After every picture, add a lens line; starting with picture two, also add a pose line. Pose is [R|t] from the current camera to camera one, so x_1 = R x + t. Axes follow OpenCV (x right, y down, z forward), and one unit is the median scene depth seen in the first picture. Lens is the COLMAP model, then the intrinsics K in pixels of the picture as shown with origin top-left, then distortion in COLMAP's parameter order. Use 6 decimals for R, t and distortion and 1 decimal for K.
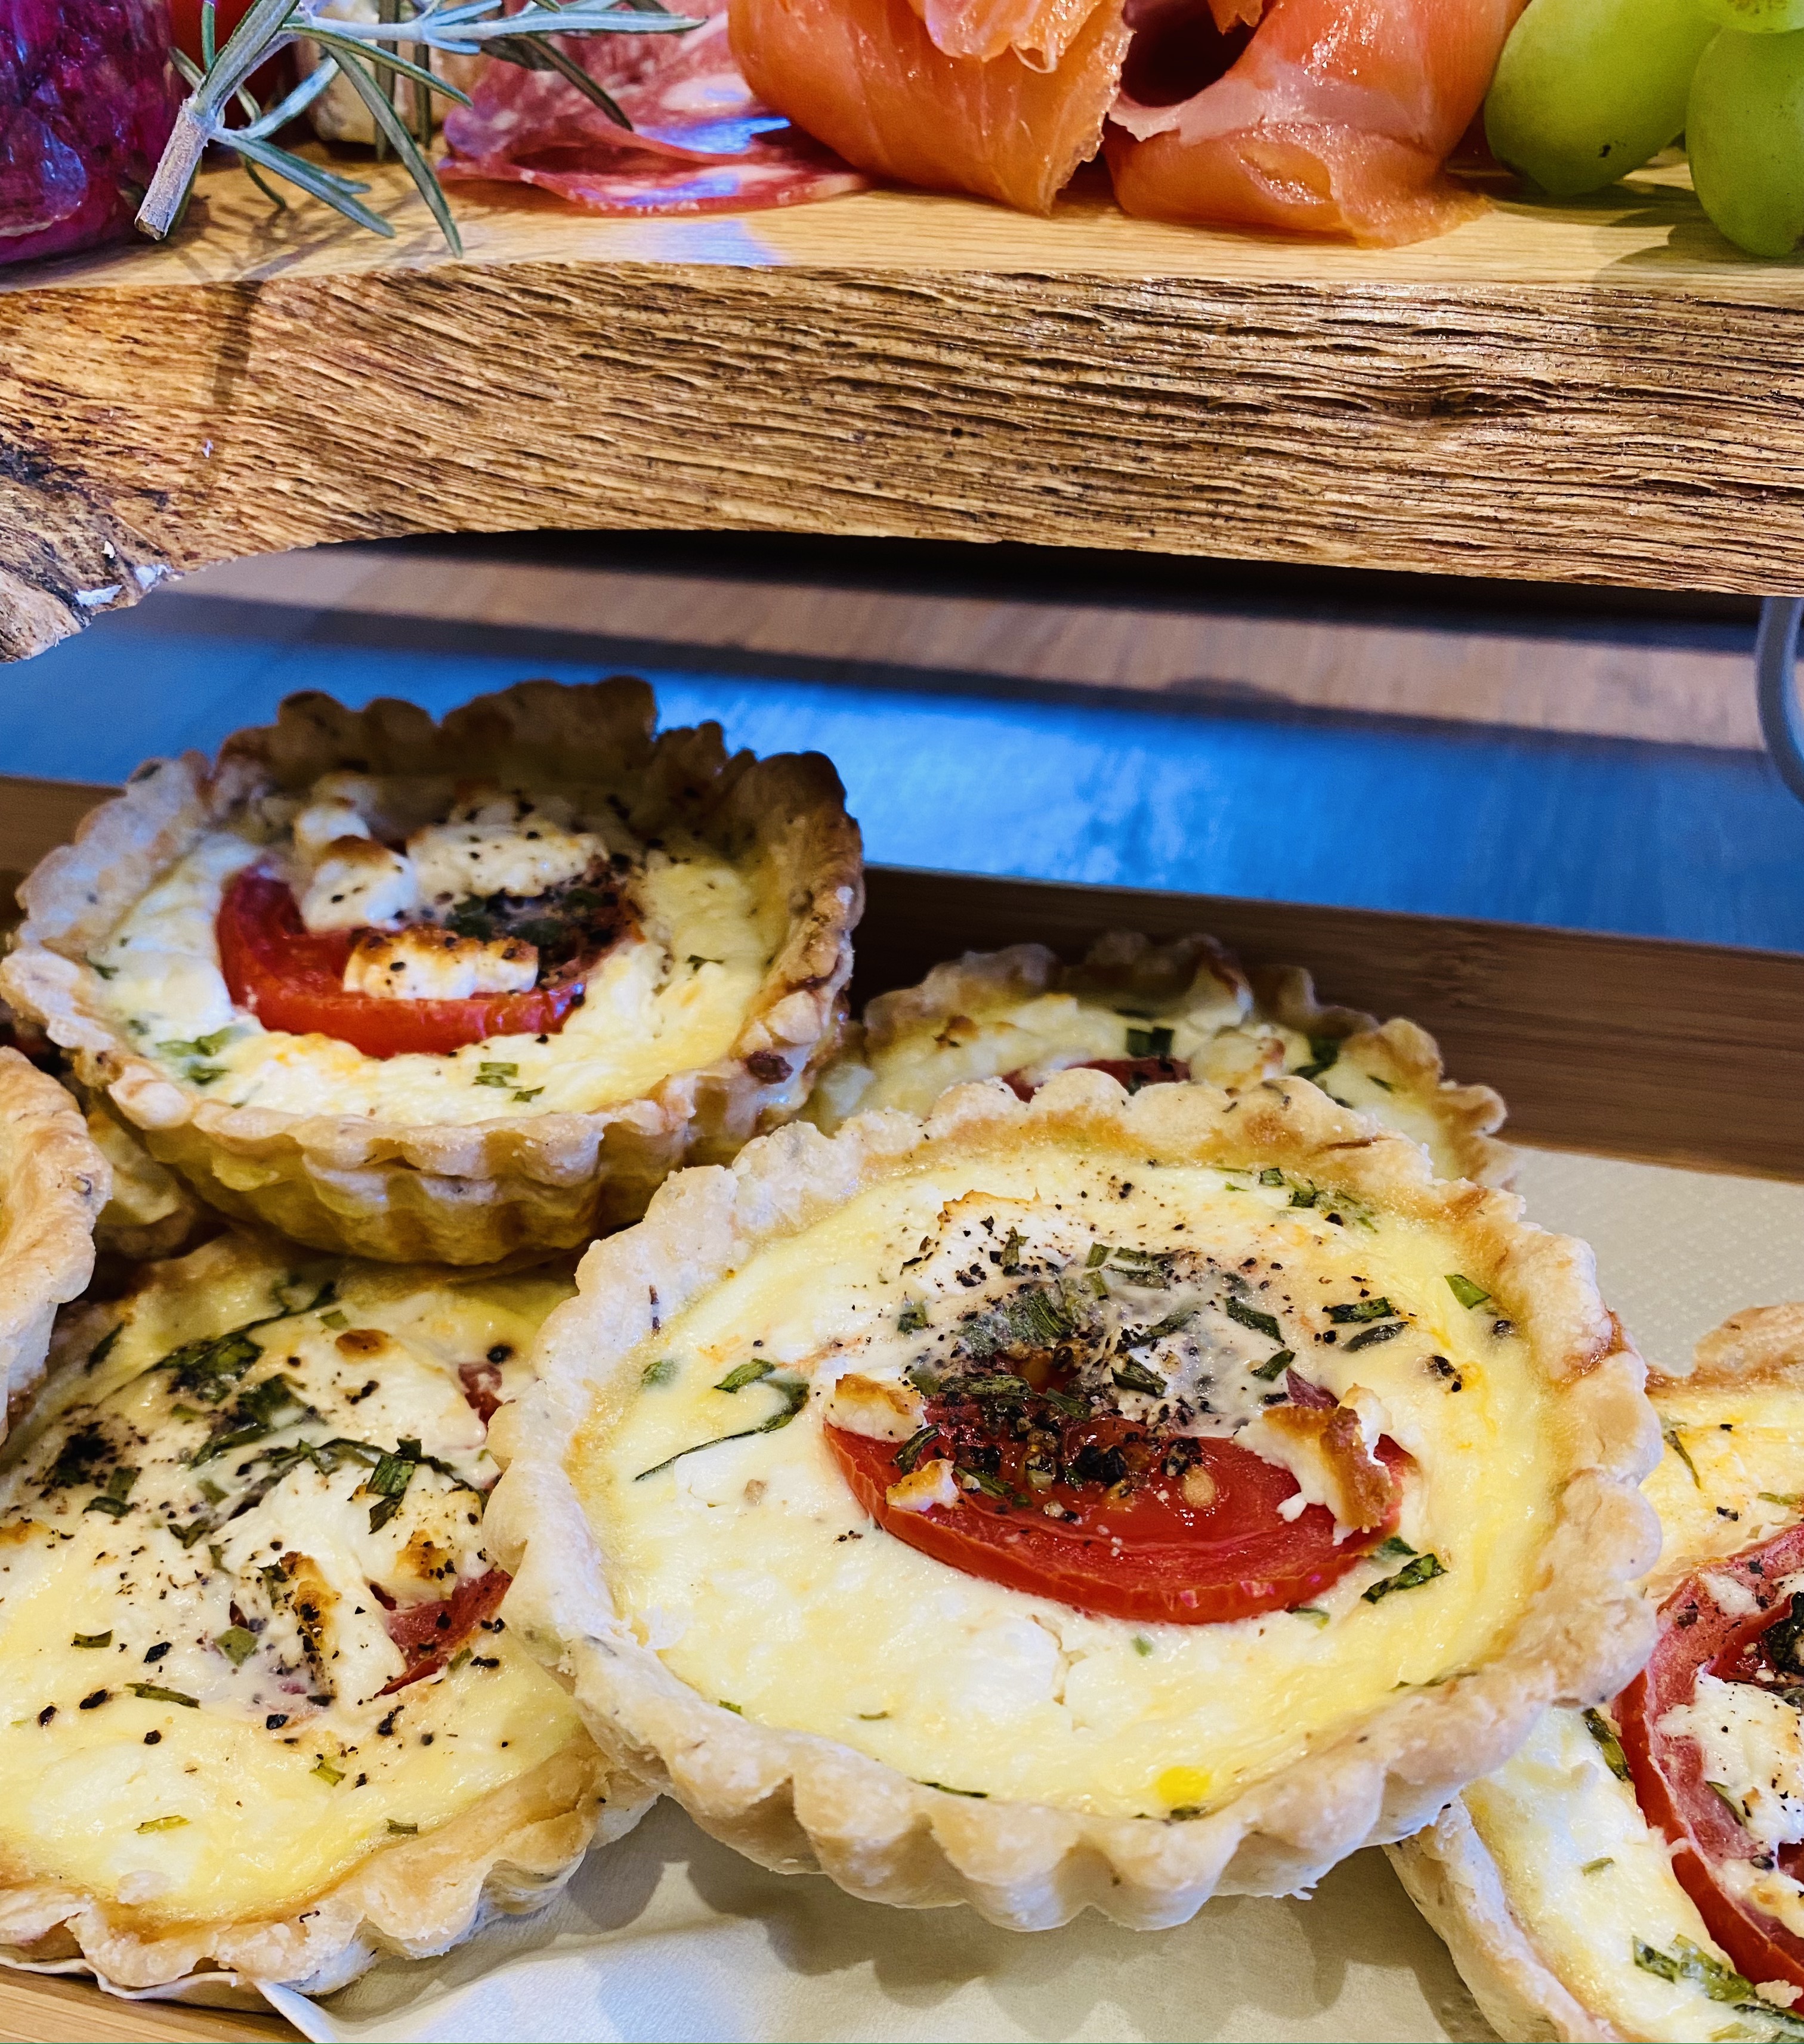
lens RADIAL K [[2994.8, 0, 901.9], [0, 2994.8, 1021.9], [0, 0, 1]] dist [-0.045972, 0.000000]
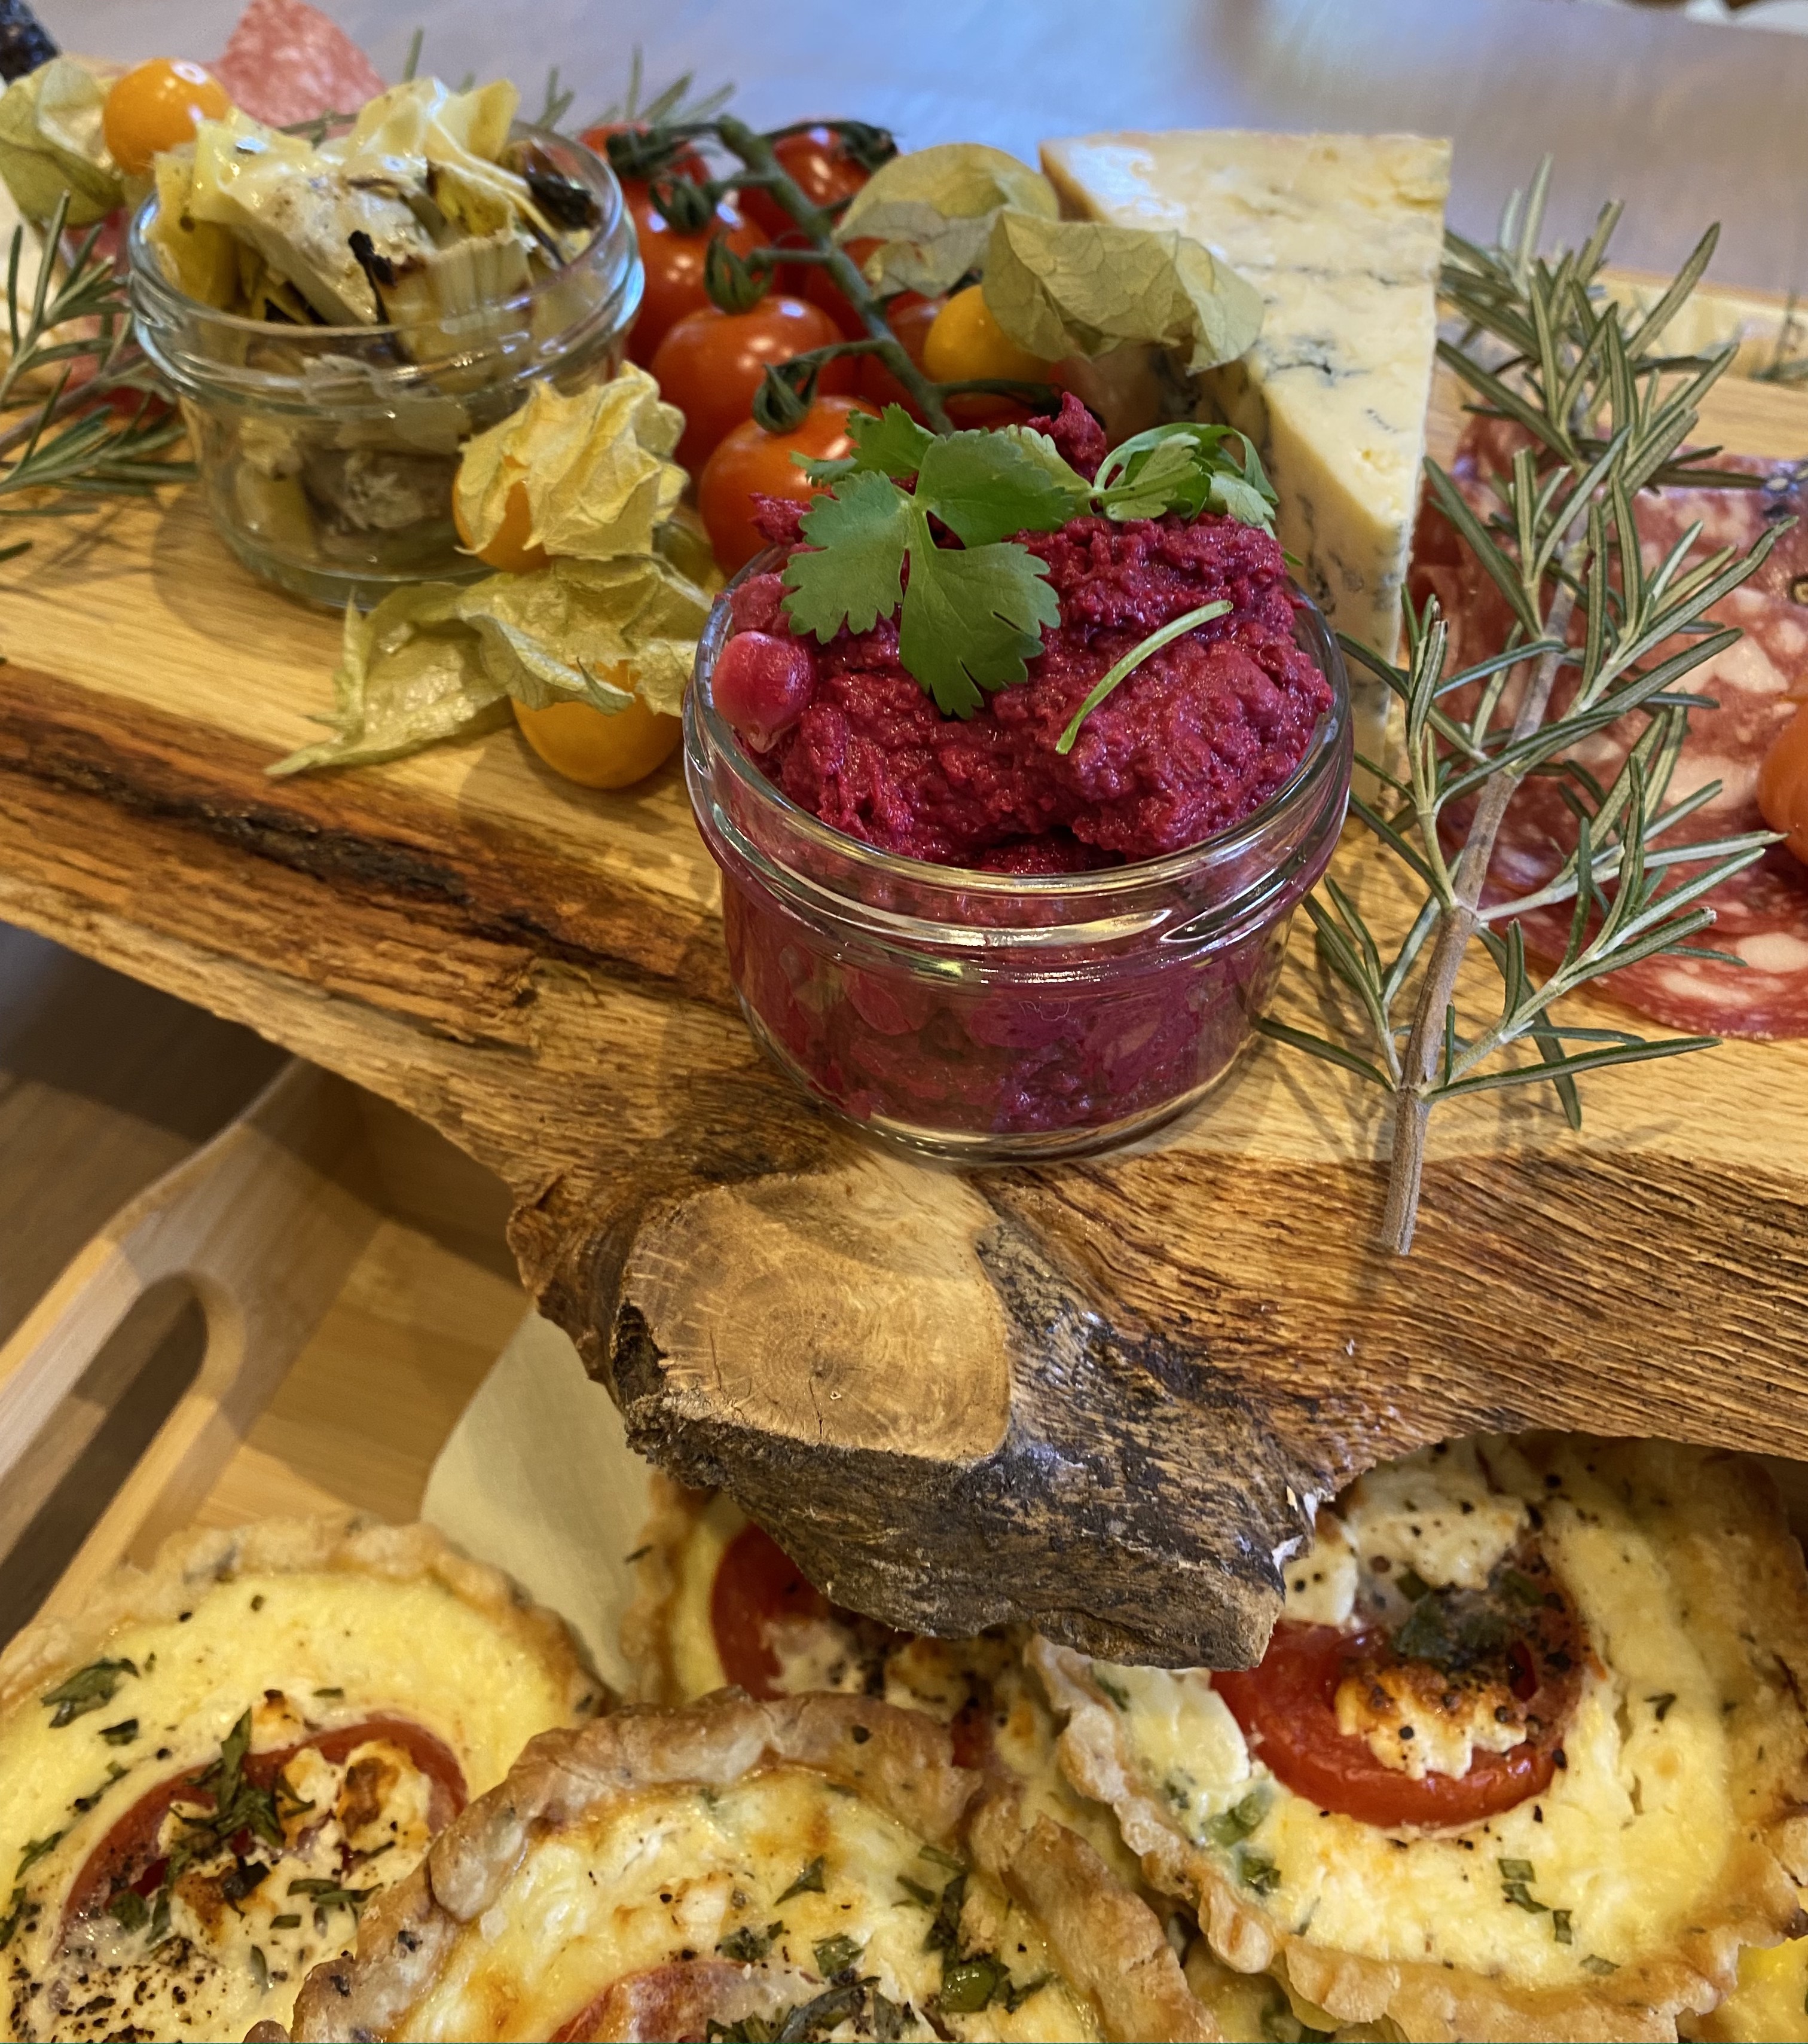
lens RADIAL K [[2994.7, 0, 903.9], [0, 2994.7, 1022.2], [0, 0, 1]] dist [-0.045972, 0.000000]
pose [[0.994964, 0.086986, -0.049797, -0.341355], [-0.080243, 0.988993, 0.124310, -0.415902], [0.060062, -0.119688, 0.990993, -0.025191]]
